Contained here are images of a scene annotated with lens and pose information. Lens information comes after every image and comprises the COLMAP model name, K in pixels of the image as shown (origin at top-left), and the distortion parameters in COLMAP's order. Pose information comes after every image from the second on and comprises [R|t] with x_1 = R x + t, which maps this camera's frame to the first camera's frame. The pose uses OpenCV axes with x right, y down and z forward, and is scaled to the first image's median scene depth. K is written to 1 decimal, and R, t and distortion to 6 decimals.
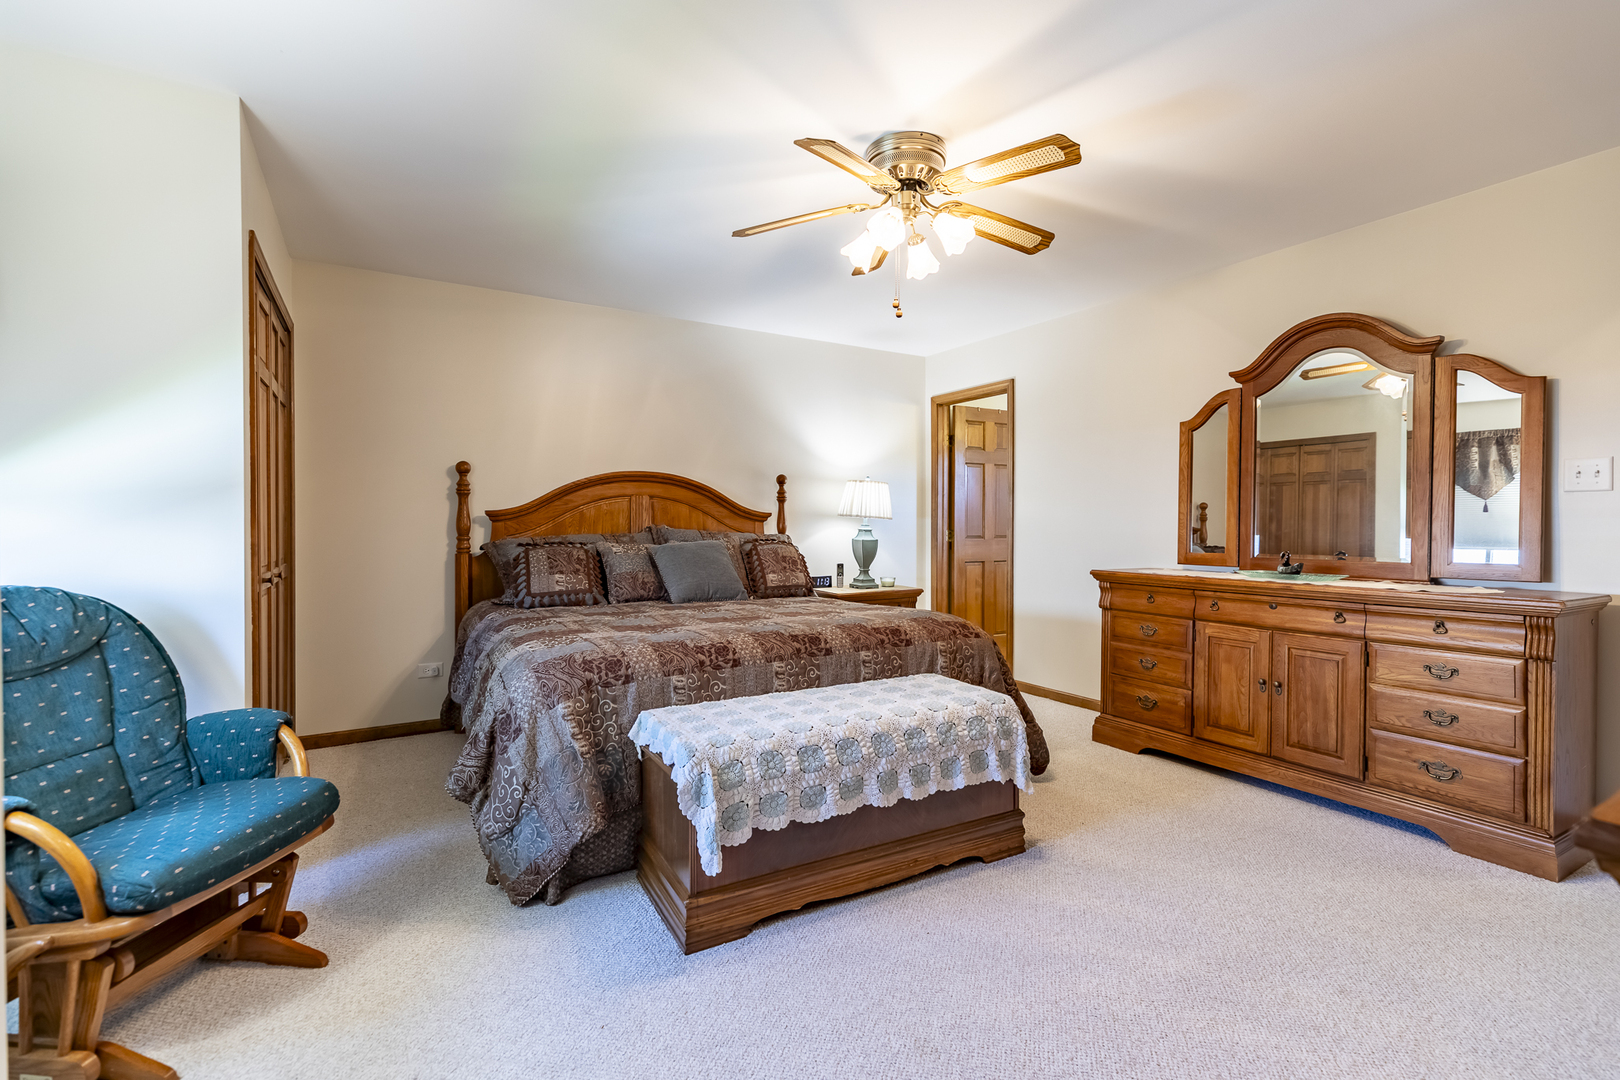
lens RADIAL K [[720.4, 0, 810.0], [0, 720.4, 540.0], [0, 0, 1]] dist [0.013996, 0.000132]
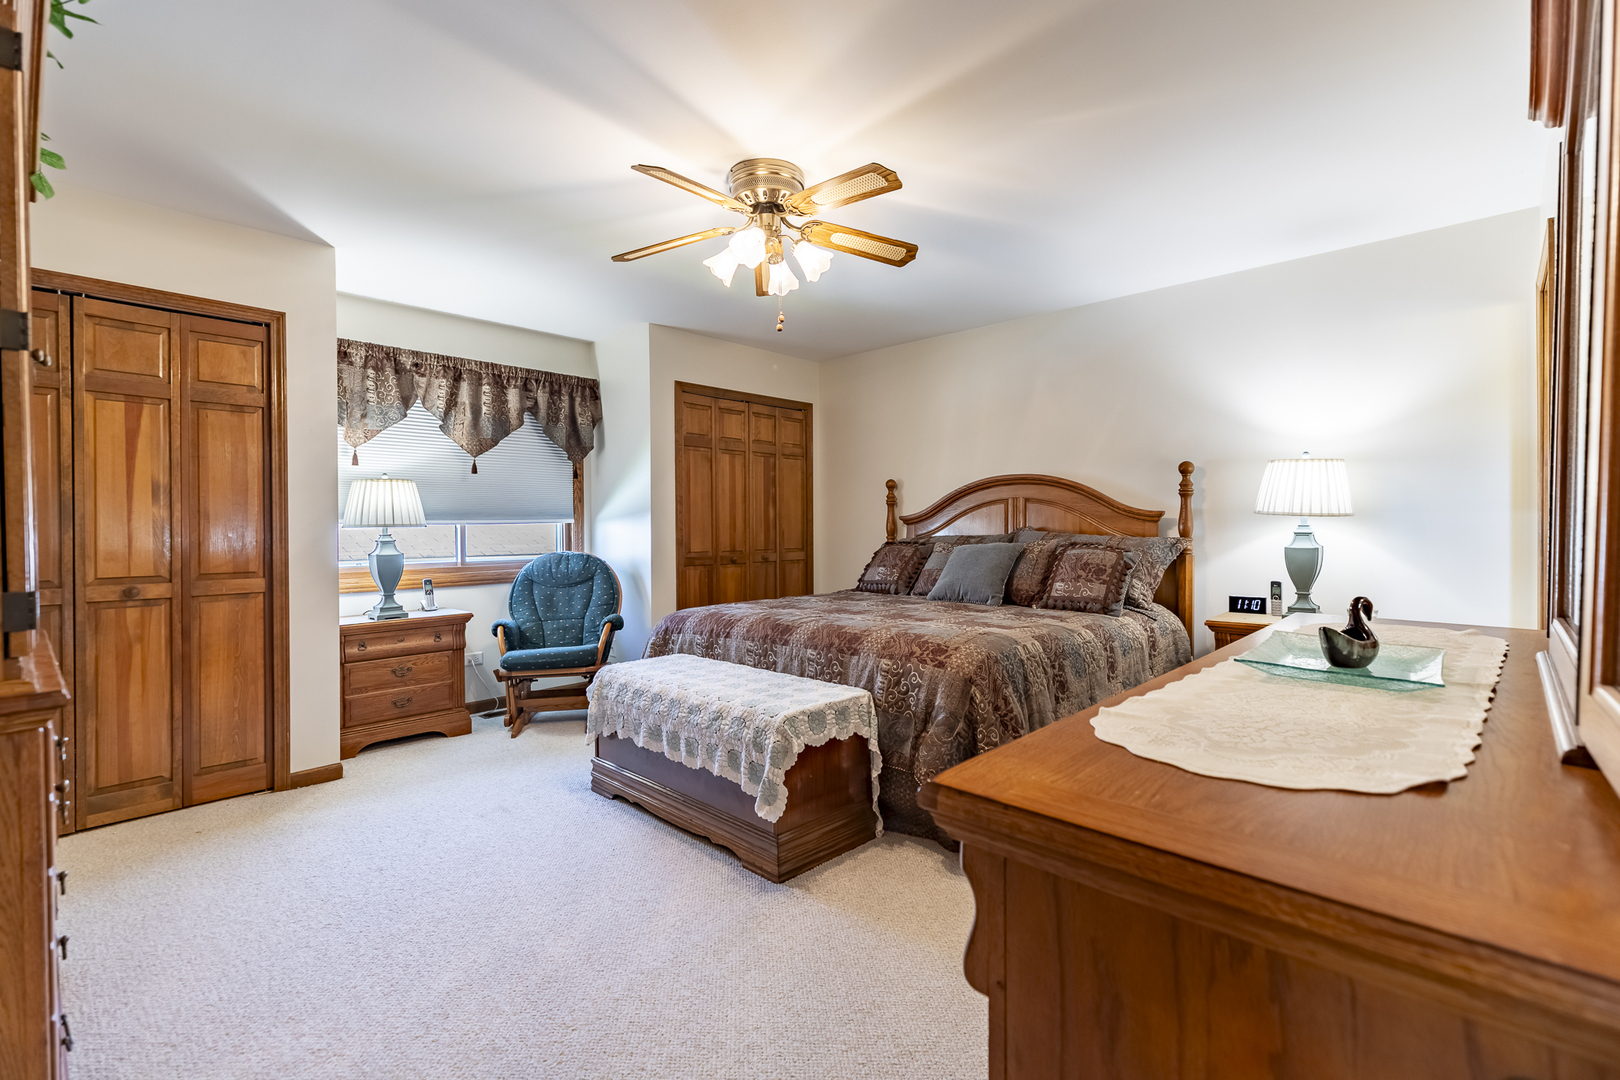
lens RADIAL K [[722.3, 0, 815.9], [0, 722.3, 530.5], [0, 0, 1]] dist [0.000562, 0.000693]
pose [[0.284020, 0.002637, -0.958815, 1.067387], [-0.012991, 0.999915, -0.001098, -0.017342], [0.958730, 0.012768, 0.284030, 0.696313]]
